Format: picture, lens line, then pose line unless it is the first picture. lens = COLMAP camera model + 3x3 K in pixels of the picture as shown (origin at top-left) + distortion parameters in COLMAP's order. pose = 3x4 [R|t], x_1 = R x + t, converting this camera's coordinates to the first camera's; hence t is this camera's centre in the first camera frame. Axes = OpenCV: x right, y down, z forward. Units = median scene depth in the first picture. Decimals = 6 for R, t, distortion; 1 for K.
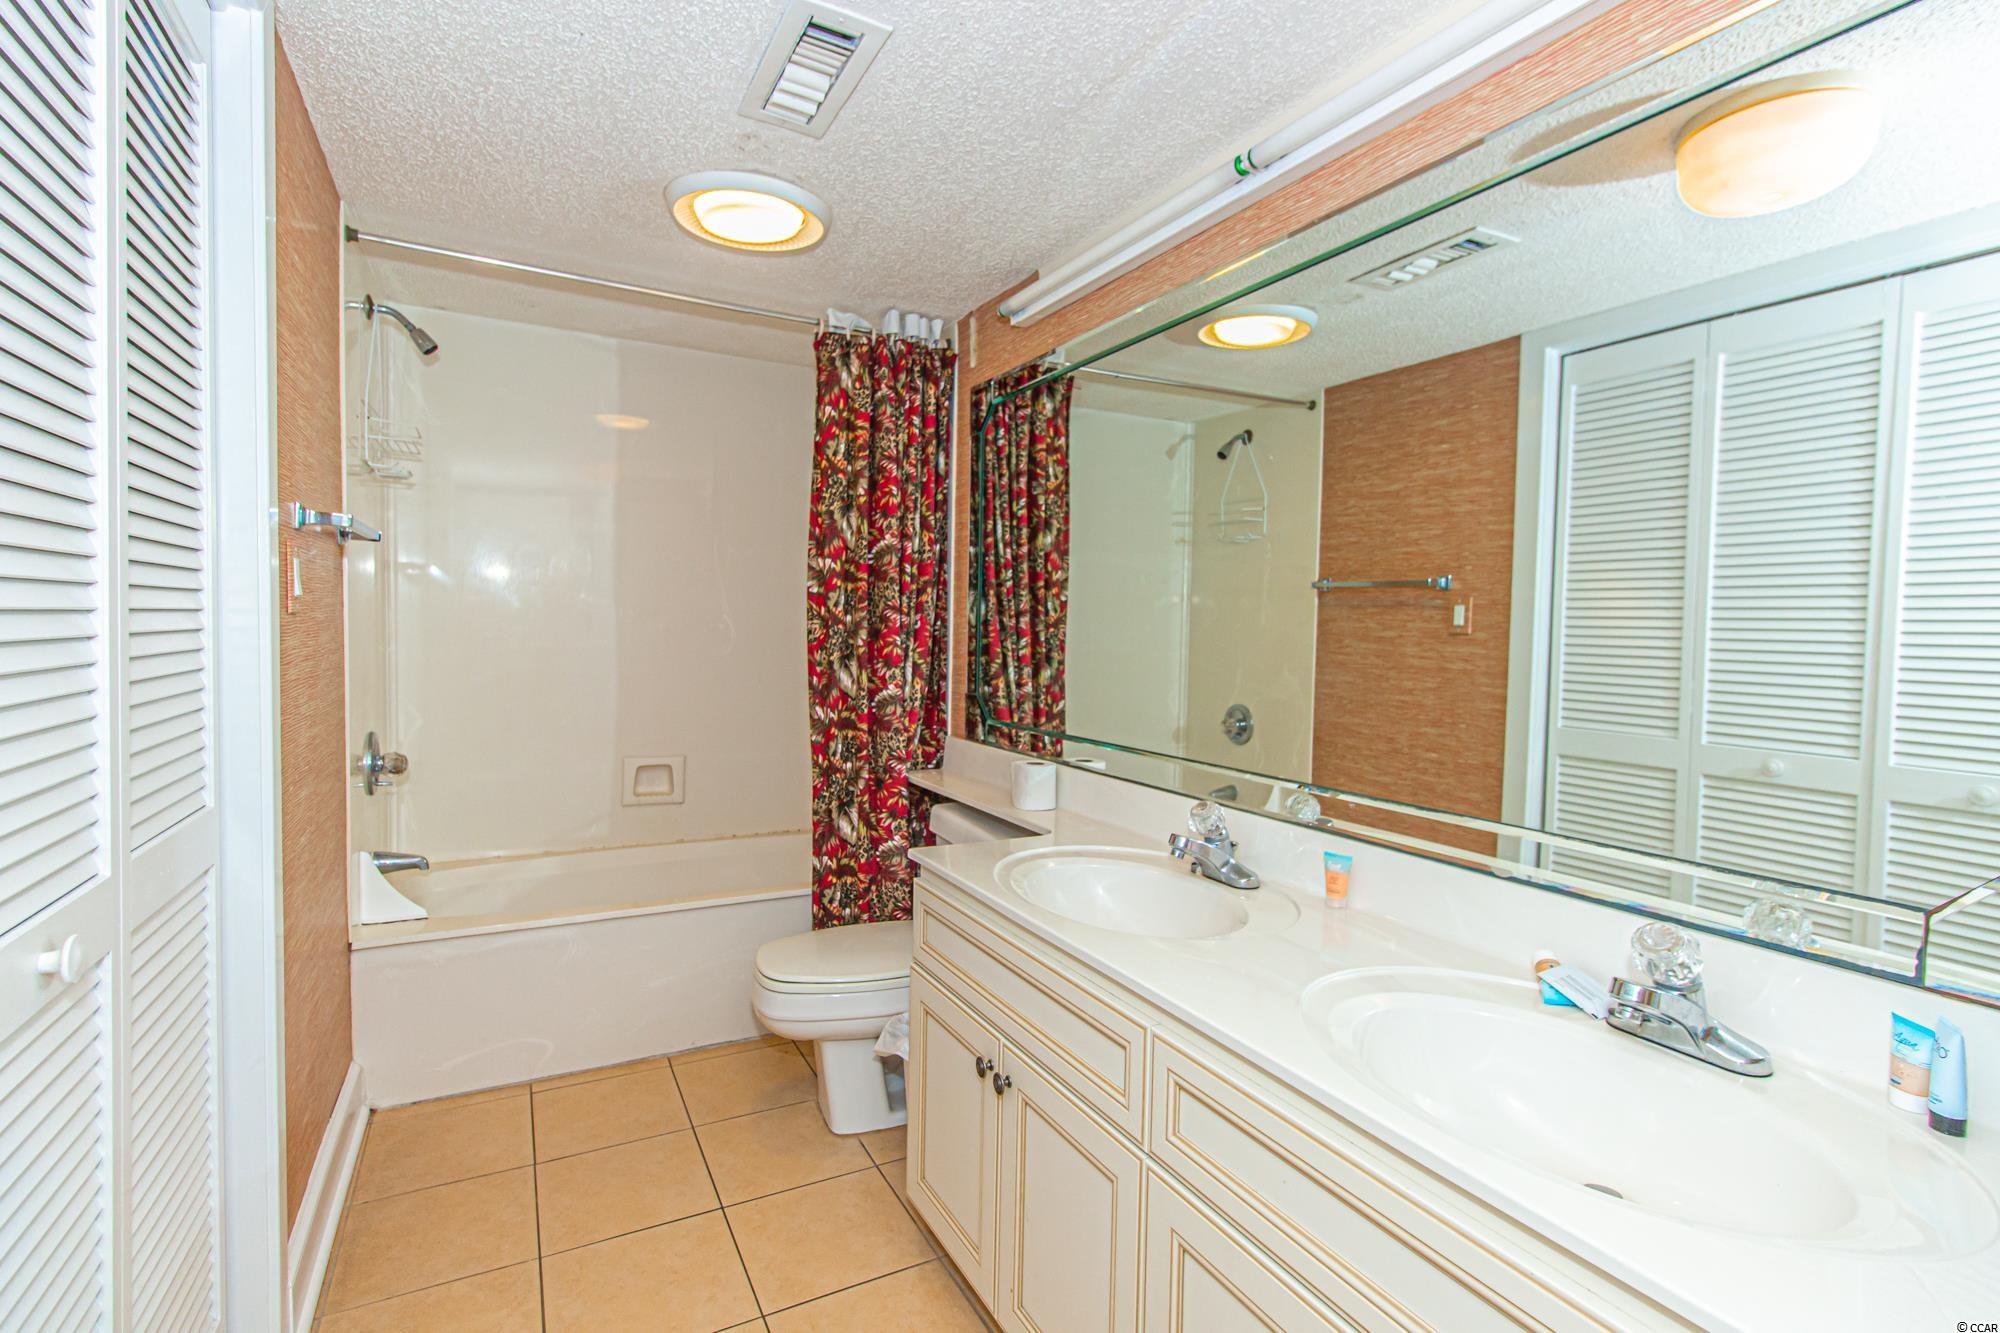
lens RADIAL K [[918.7, 0, 991.8], [0, 918.7, 659.2], [0, 0, 1]] dist [0.004666, 0.000967]
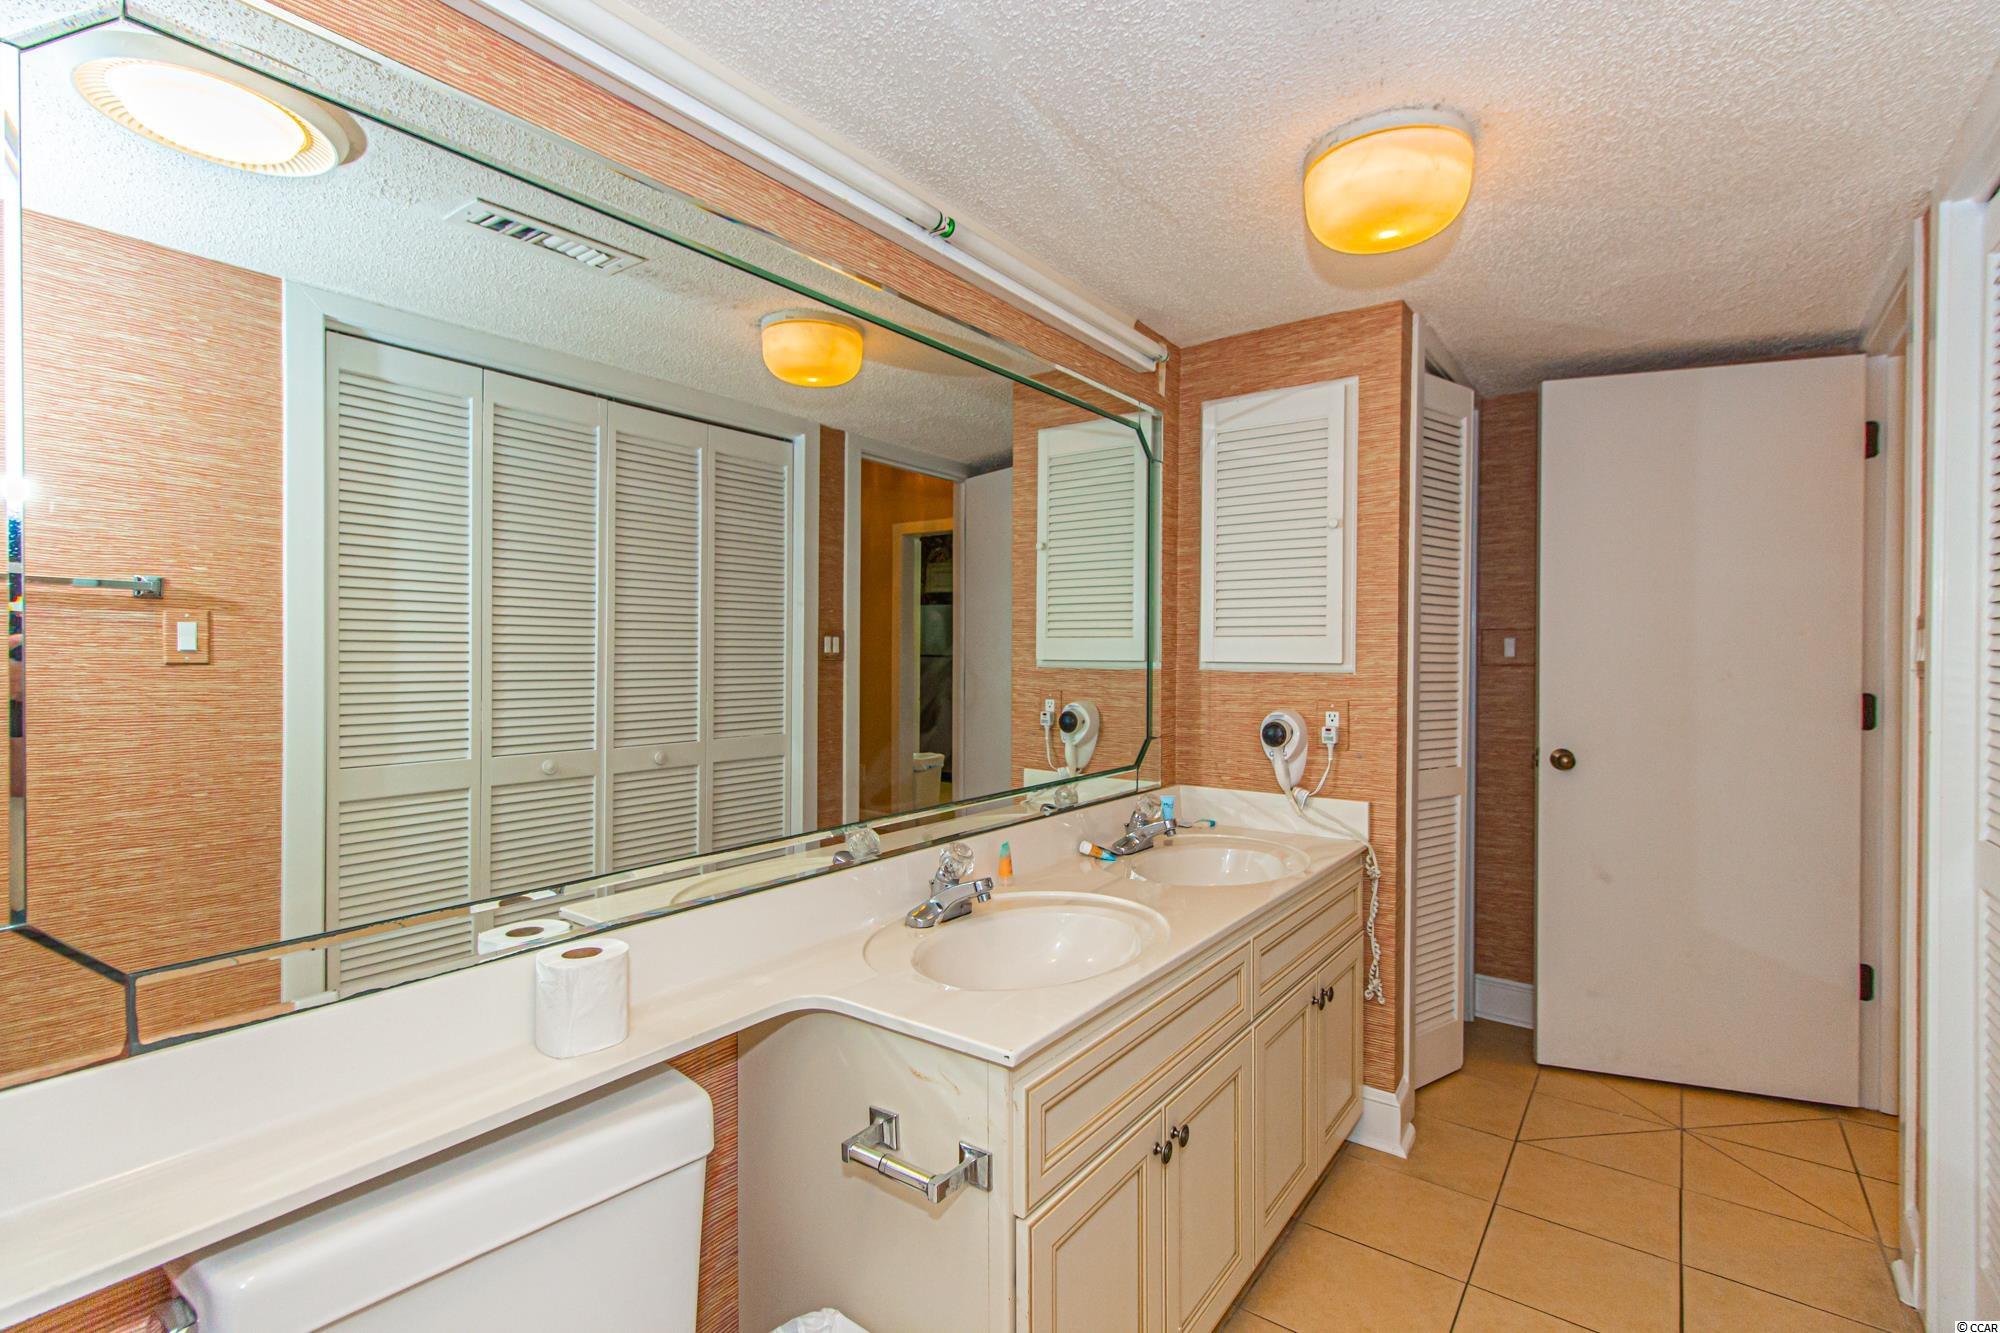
lens RADIAL K [[918.7, 0, 991.8], [0, 918.7, 659.2], [0, 0, 1]] dist [0.004666, 0.000967]
pose [[-0.430180, -0.029789, 0.902252, -0.437401], [0.021838, 0.998820, 0.043389, -0.055280], [-0.902479, 0.038369, -0.429021, 0.875891]]
